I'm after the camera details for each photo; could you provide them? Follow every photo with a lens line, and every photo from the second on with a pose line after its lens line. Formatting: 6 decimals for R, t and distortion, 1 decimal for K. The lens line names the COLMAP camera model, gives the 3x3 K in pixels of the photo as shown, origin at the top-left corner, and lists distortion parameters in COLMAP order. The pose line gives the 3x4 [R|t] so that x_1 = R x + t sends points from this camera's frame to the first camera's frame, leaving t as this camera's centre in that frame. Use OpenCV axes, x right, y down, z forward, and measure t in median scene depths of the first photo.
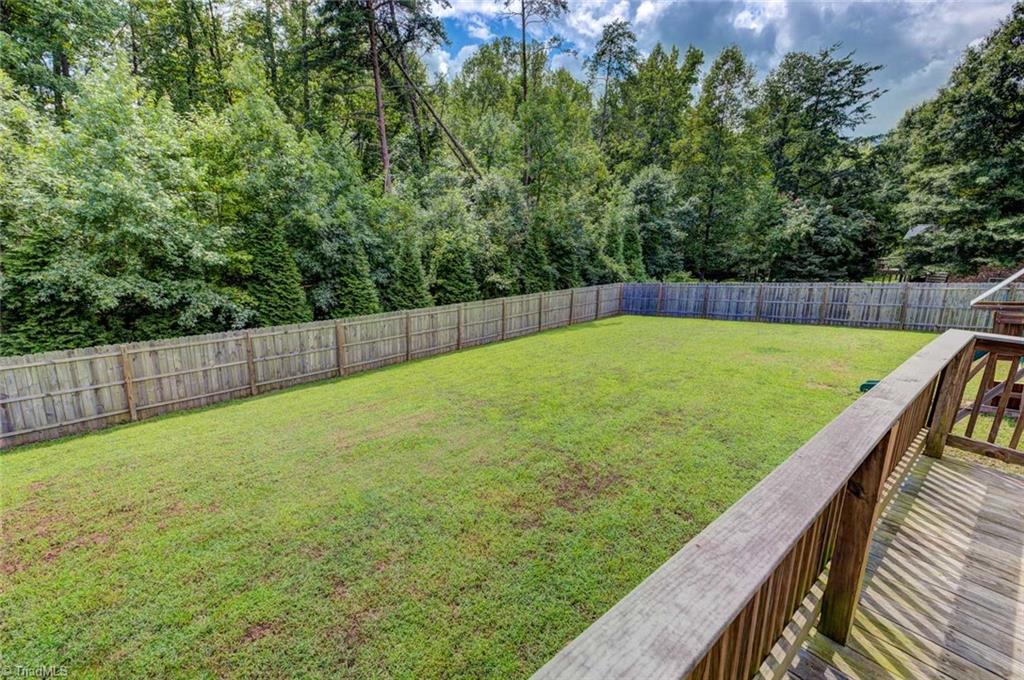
lens RADIAL K [[449.3, 0, 491.0], [0, 449.3, 327.6], [0, 0, 1]] dist [0.002301, 0.008611]
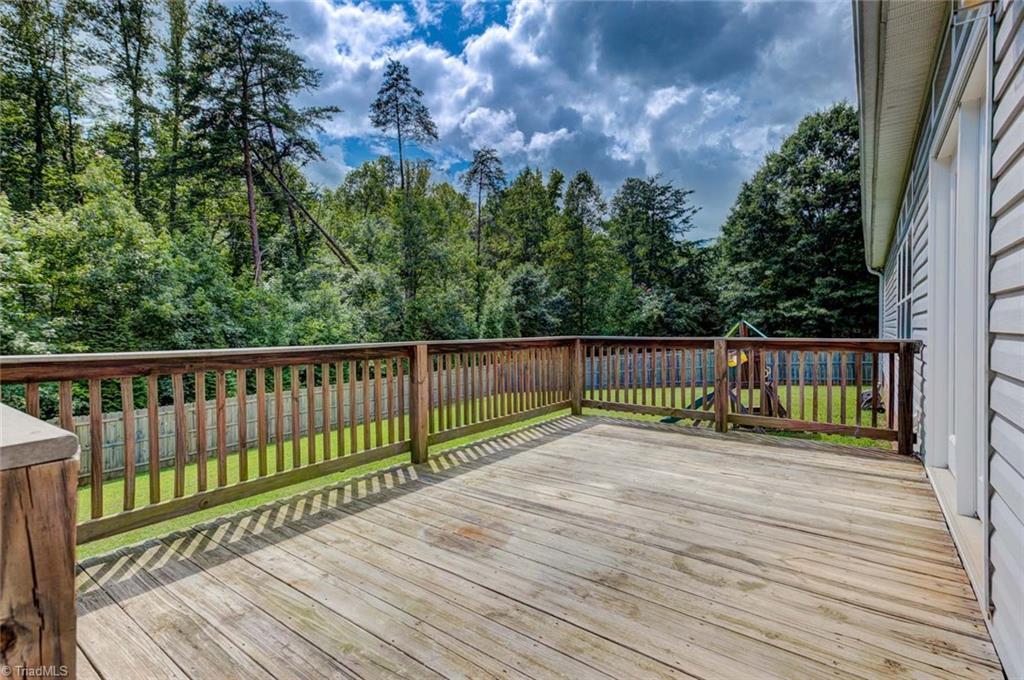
lens RADIAL K [[475.2, 0, 526.7], [0, 475.2, 316.8], [0, 0, 1]] dist [0.001577, 0.007198]
pose [[0.967131, -0.036384, 0.251663, 0.082270], [0.095866, 0.968850, -0.228339, 0.067170], [-0.235516, 0.244960, 0.940493, -0.136914]]
